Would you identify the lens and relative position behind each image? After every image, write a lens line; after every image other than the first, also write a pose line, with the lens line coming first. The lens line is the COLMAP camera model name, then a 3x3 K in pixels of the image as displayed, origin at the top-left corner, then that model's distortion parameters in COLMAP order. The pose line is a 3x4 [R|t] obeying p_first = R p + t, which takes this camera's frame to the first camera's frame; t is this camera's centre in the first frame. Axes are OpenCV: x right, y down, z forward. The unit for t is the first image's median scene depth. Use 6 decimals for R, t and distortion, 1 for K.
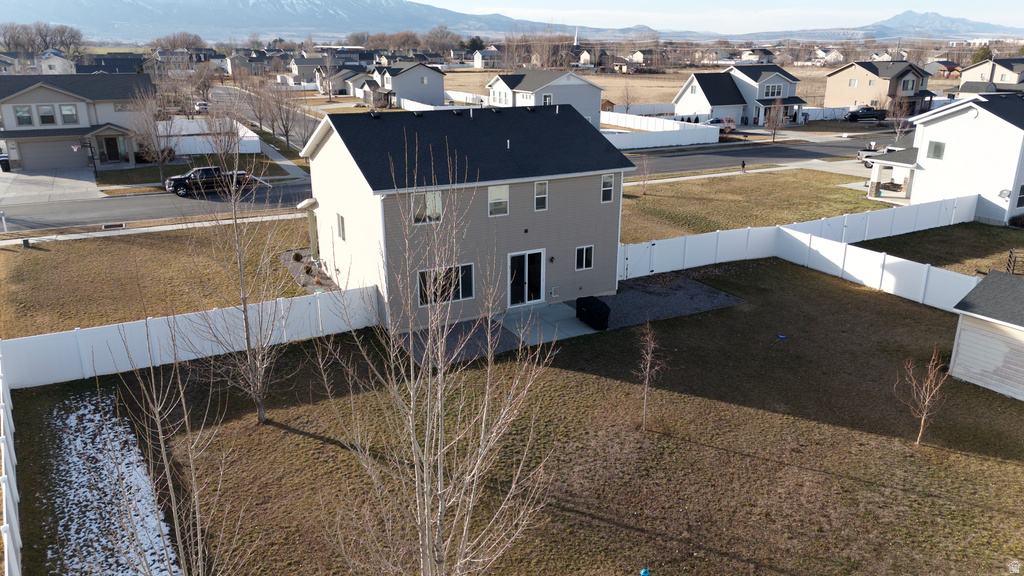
lens RADIAL K [[752.8, 0, 512.0], [0, 752.8, 288.0], [0, 0, 1]] dist [0.040200, -0.004970]
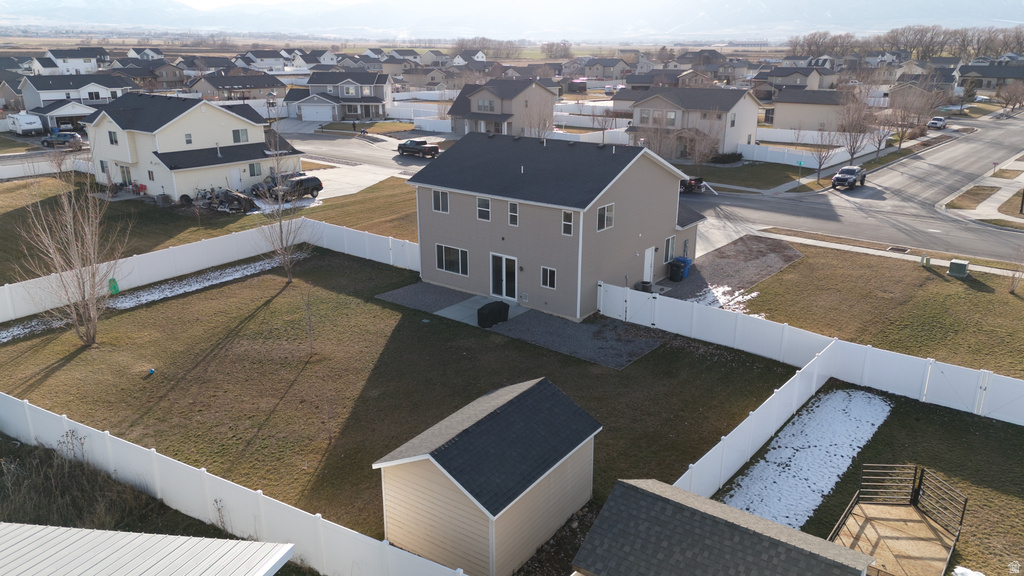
lens RADIAL K [[752.8, 0, 512.0], [0, 752.8, 288.0], [0, 0, 1]] dist [0.040200, -0.004970]
pose [[0.396658, 0.285671, -0.872384, 1.108030], [-0.284528, 0.941802, 0.179032, -0.220642], [0.872758, 0.177203, 0.454855, 0.447387]]
